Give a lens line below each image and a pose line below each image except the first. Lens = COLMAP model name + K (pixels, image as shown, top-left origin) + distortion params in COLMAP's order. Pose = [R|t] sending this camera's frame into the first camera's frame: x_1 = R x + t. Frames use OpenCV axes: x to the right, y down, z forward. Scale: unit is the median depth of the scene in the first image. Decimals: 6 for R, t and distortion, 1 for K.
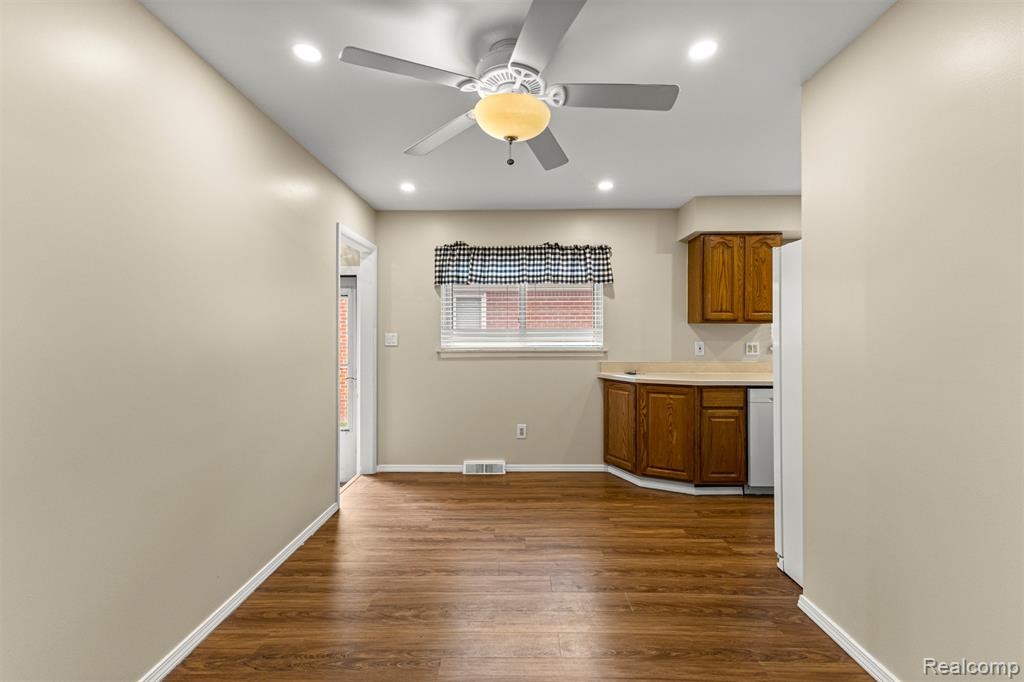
lens RADIAL K [[446.7, 0, 513.8], [0, 446.7, 334.7], [0, 0, 1]] dist [0.015326, -0.004178]
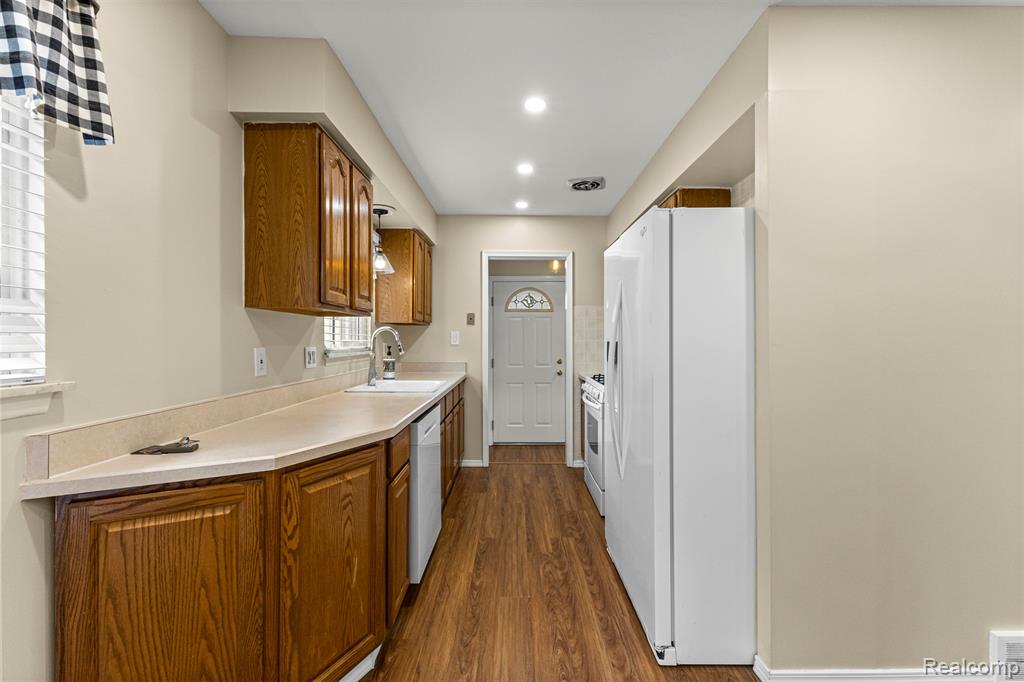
lens RADIAL K [[446.7, 0, 513.4], [0, 446.7, 343.6], [0, 0, 1]] dist [0.015326, -0.004178]
pose [[-0.011139, -0.011062, 0.999877, -0.066119], [-0.008366, 0.999905, 0.010969, 0.004379], [-0.999903, -0.008242, -0.011230, 0.755299]]
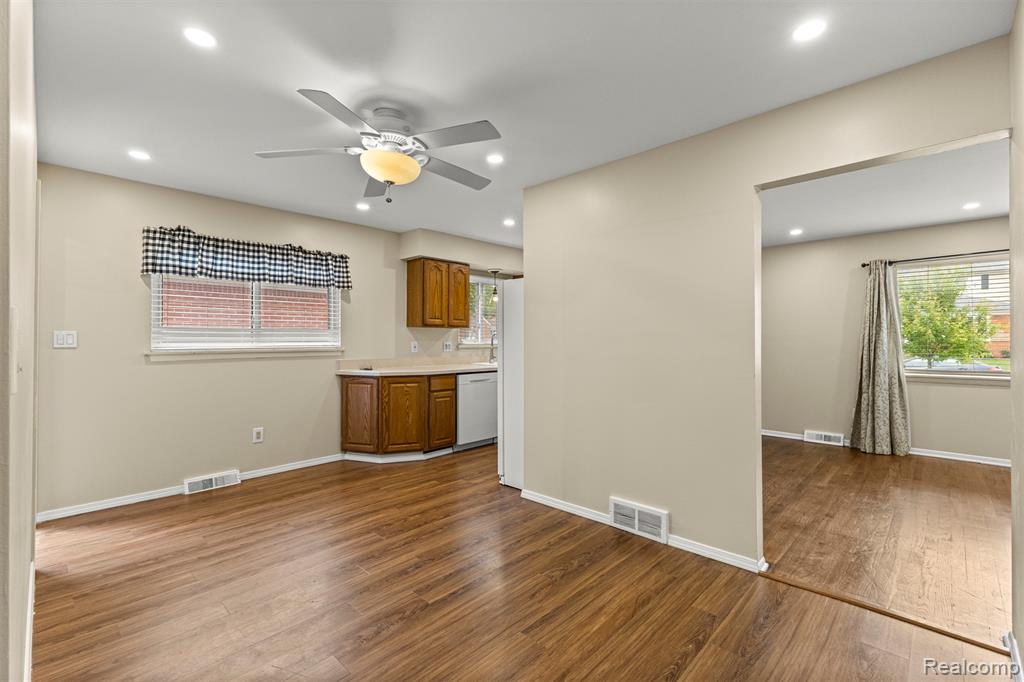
lens RADIAL K [[446.7, 0, 513.9], [0, 446.7, 334.3], [0, 0, 1]] dist [0.015326, -0.004178]
pose [[0.681156, 0.009952, 0.732070, -0.325190], [-0.006913, 0.999950, -0.007161, 0.002319], [-0.732105, -0.000183, 0.681191, -0.064027]]
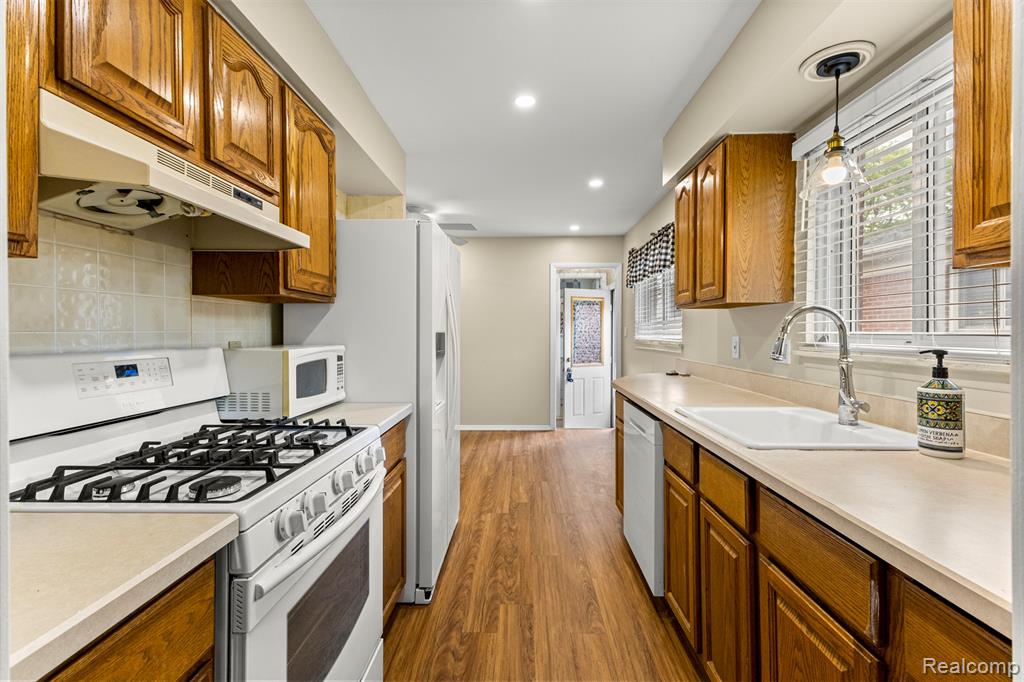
lens RADIAL K [[446.7, 0, 515.1], [0, 446.7, 336.6], [0, 0, 1]] dist [0.015326, -0.004178]
pose [[-0.009214, 0.011481, -0.999892, 1.078163], [0.007492, 0.999907, 0.011412, 0.005932], [0.999929, -0.007386, -0.009299, 0.712520]]
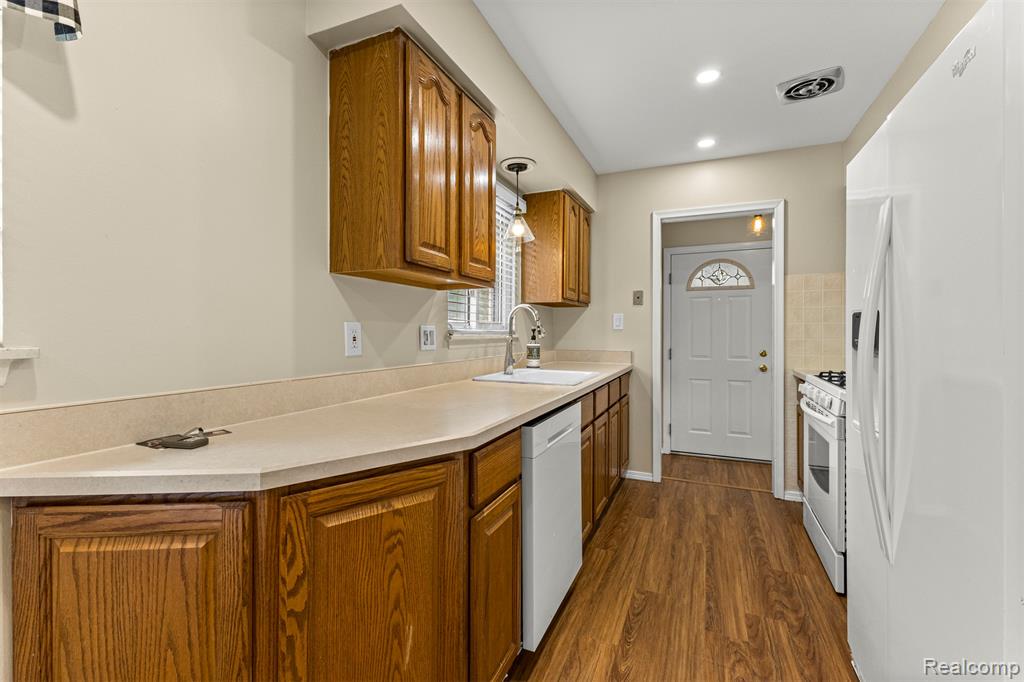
lens RADIAL K [[446.7, 0, 513.1], [0, 446.7, 335.3], [0, 0, 1]] dist [0.015326, -0.004178]
pose [[0.388850, -0.006587, 0.921278, 0.104711], [-0.008073, 0.999912, 0.010557, 0.023022], [-0.921266, -0.011542, 0.388762, 0.731033]]
